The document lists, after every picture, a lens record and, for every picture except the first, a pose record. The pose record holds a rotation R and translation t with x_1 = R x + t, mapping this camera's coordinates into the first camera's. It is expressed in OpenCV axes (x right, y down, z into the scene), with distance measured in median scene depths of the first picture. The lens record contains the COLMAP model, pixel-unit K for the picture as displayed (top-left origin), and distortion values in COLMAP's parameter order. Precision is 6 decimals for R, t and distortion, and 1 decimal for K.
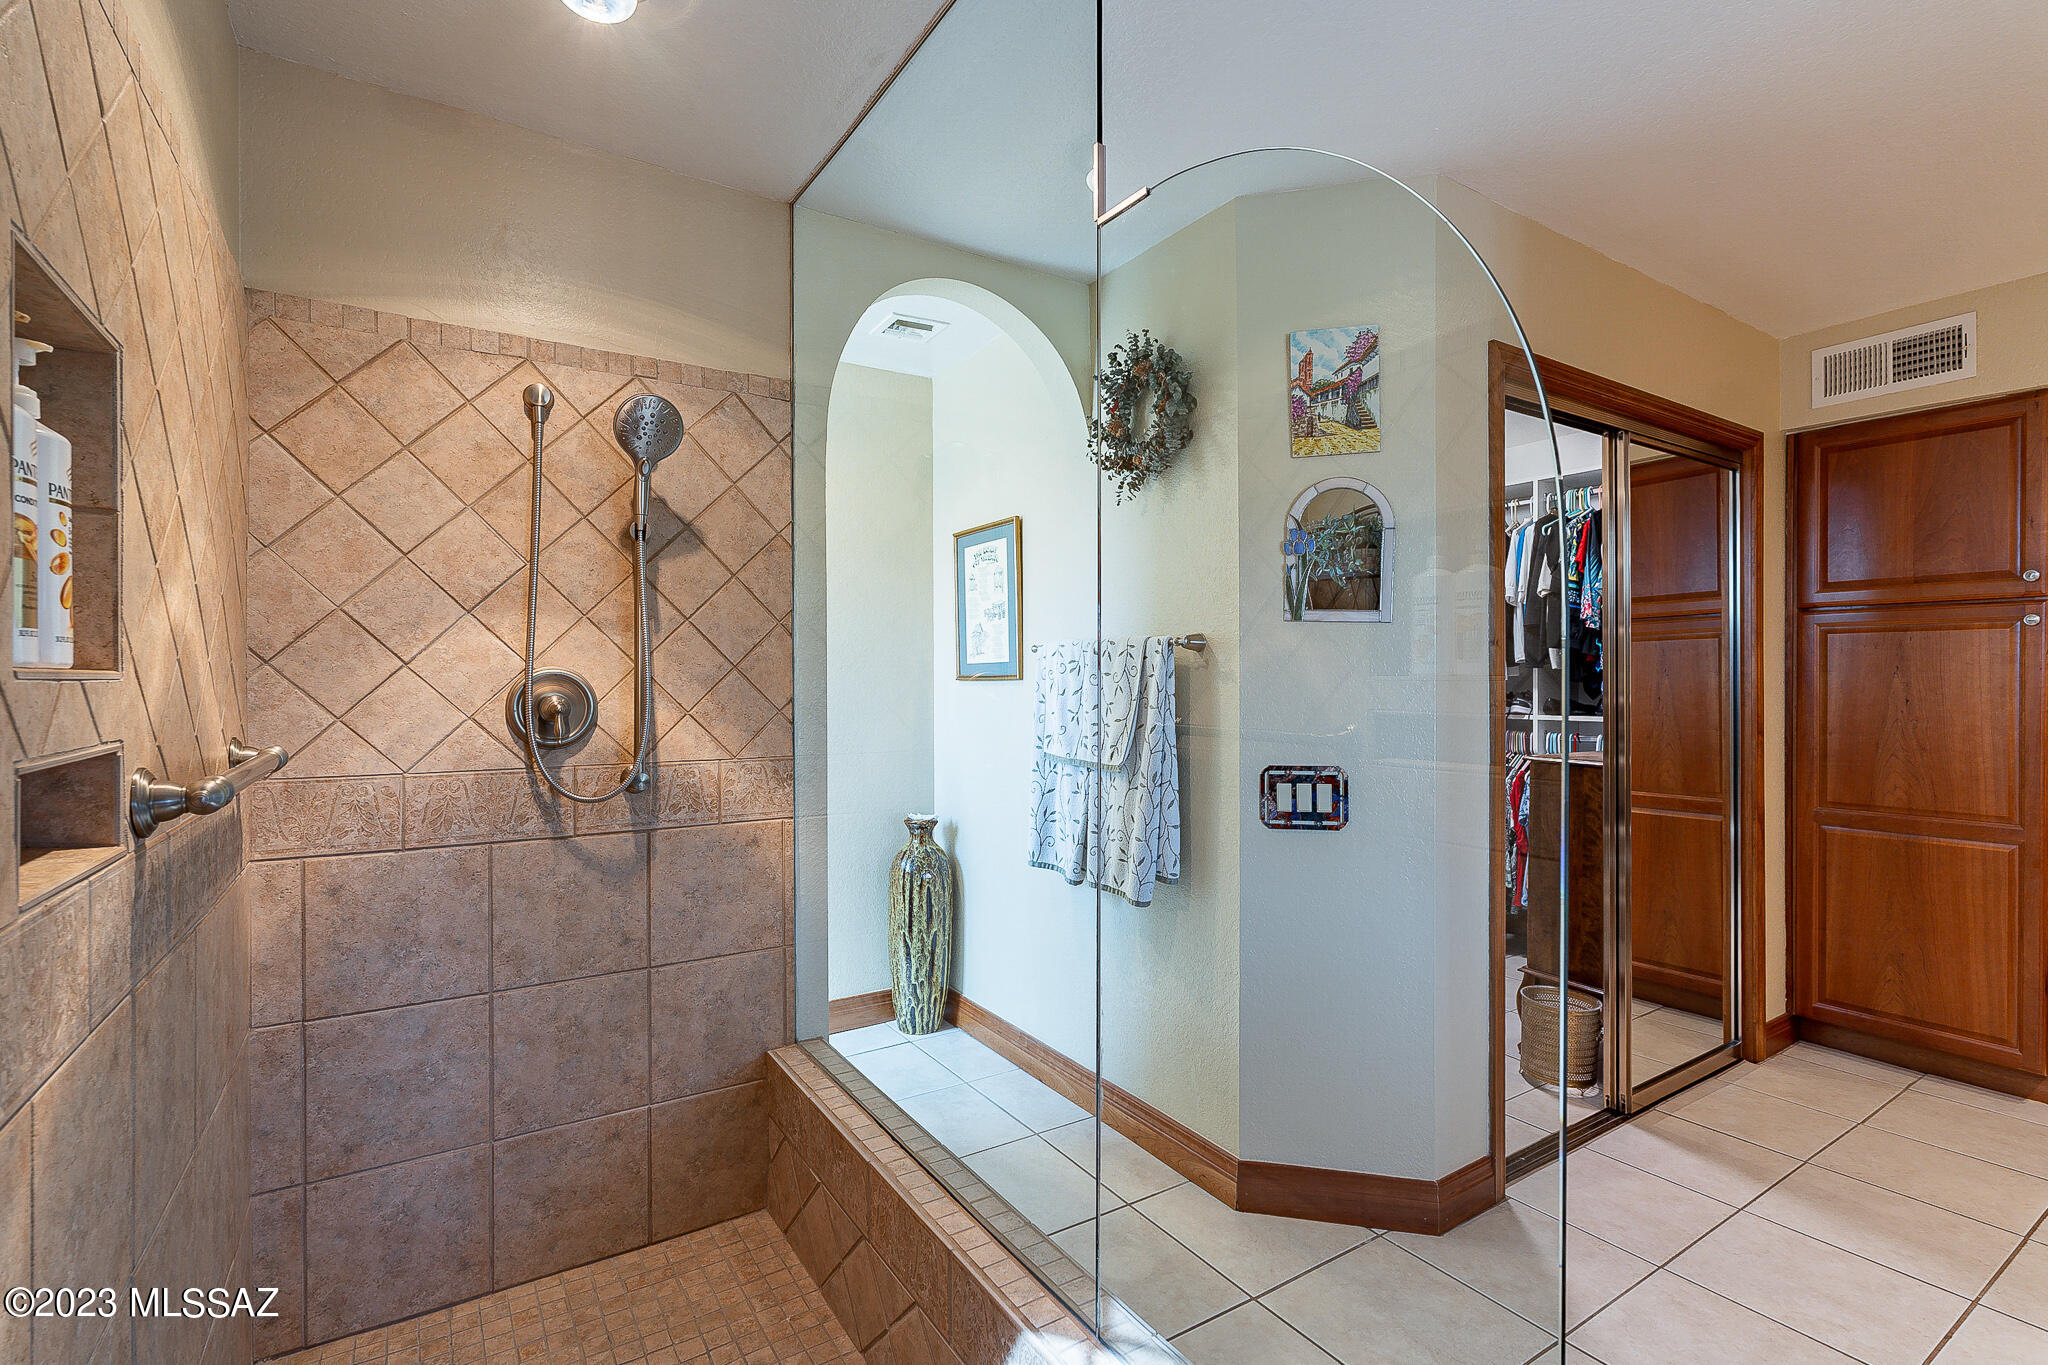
lens RADIAL K [[946.3, 0, 1026.5], [0, 946.3, 685.8], [0, 0, 1]] dist [-0.003686, 0.000145]
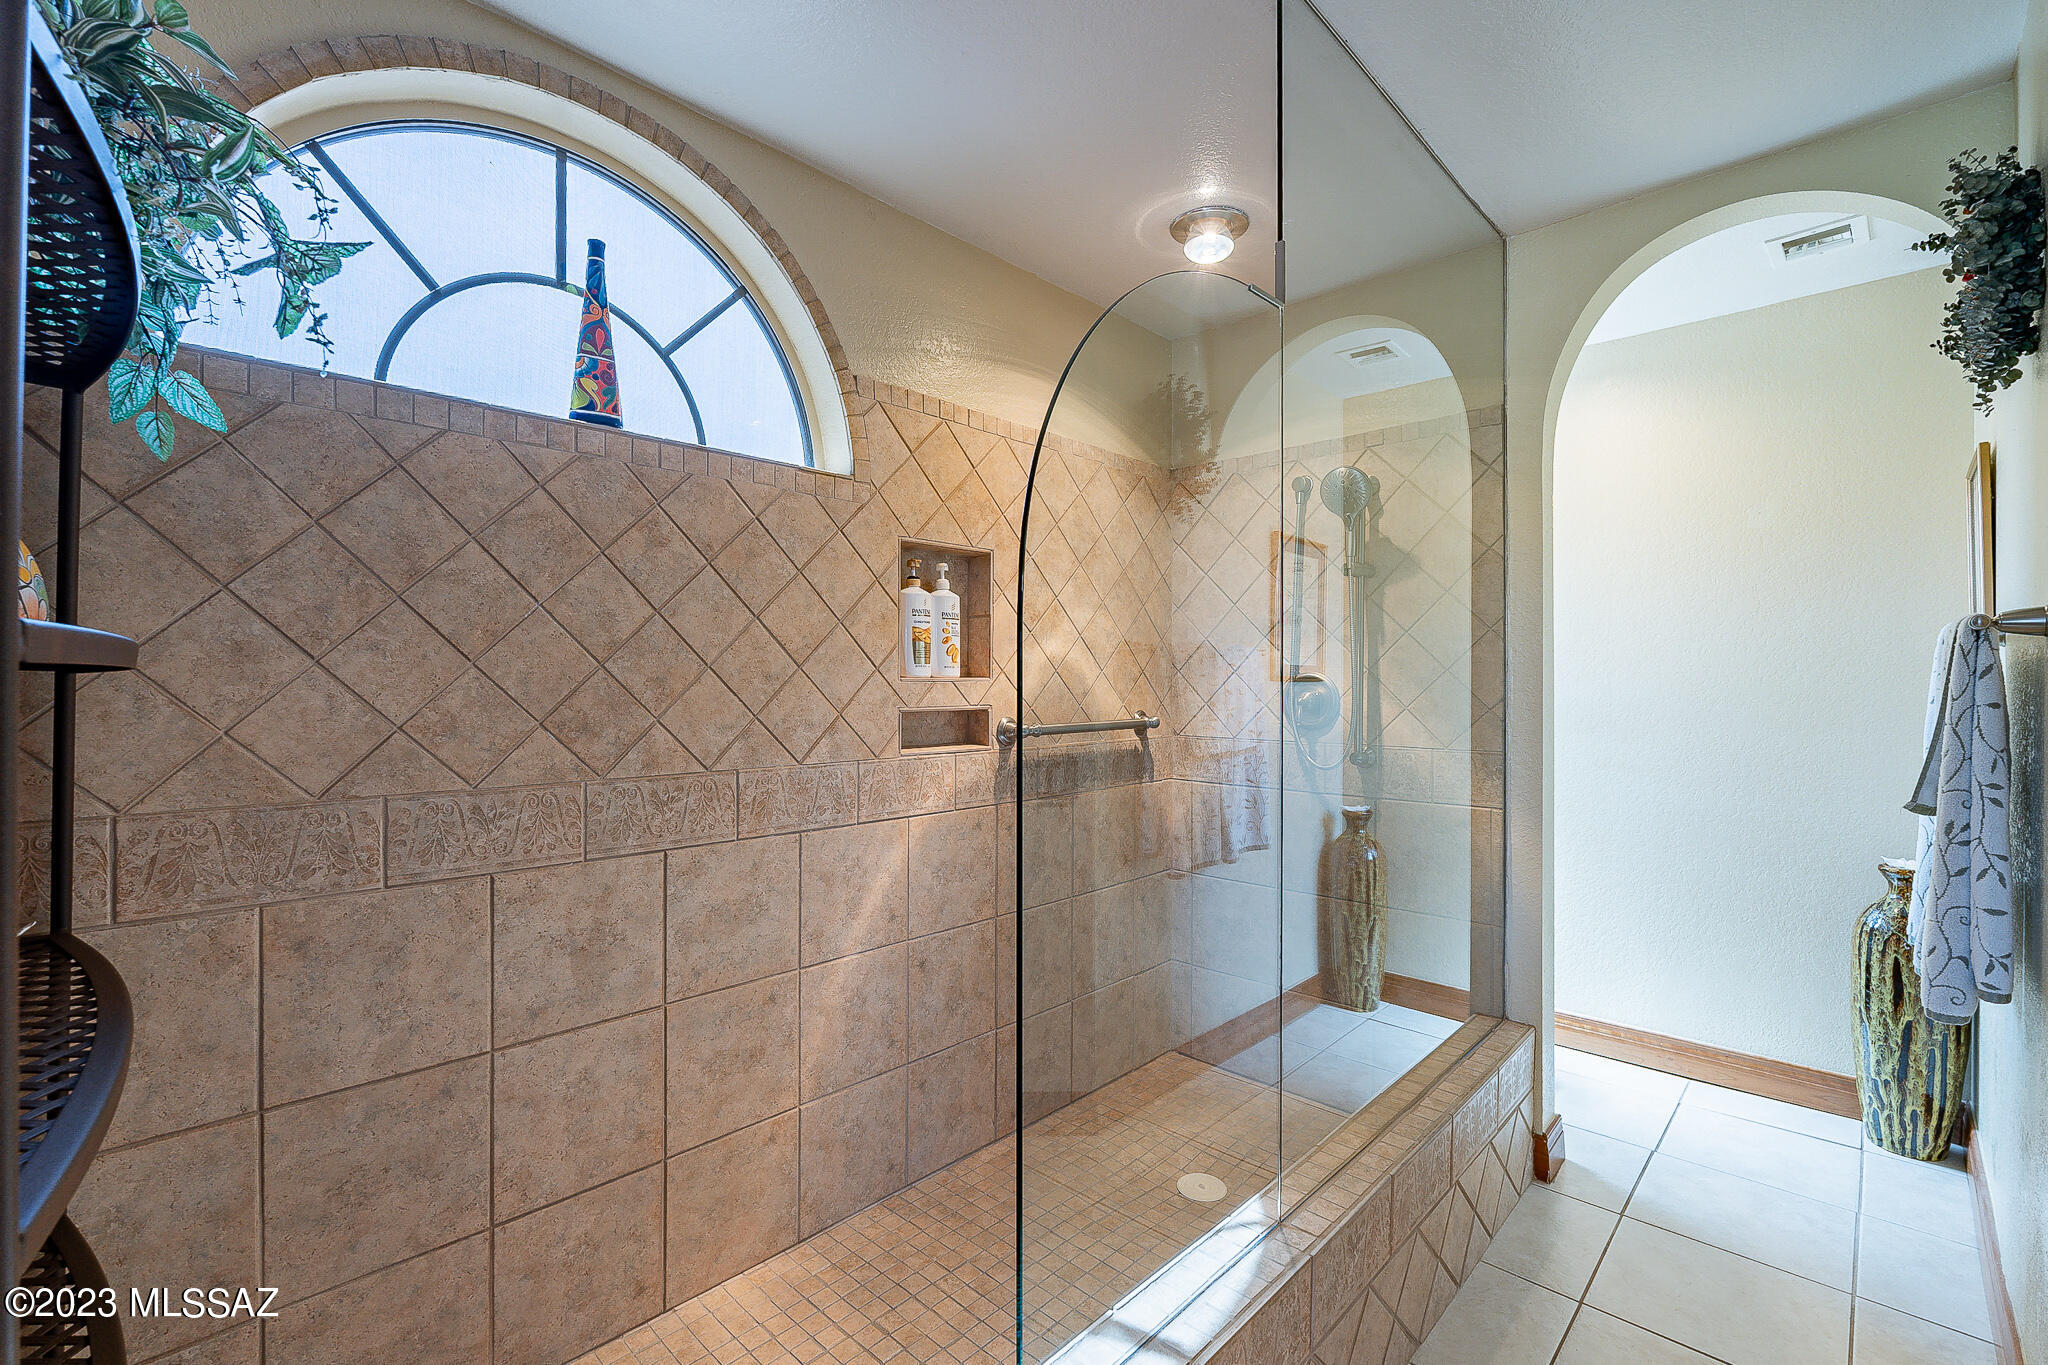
lens RADIAL K [[897.7, 0, 1020.4], [0, 897.7, 684.1], [0, 0, 1]] dist [-0.009912, 0.002079]
pose [[0.225977, 0.003463, -0.974126, 0.617620], [-0.006870, 0.999974, 0.001961, -0.001053], [0.974108, 0.006249, 0.225995, 0.237375]]
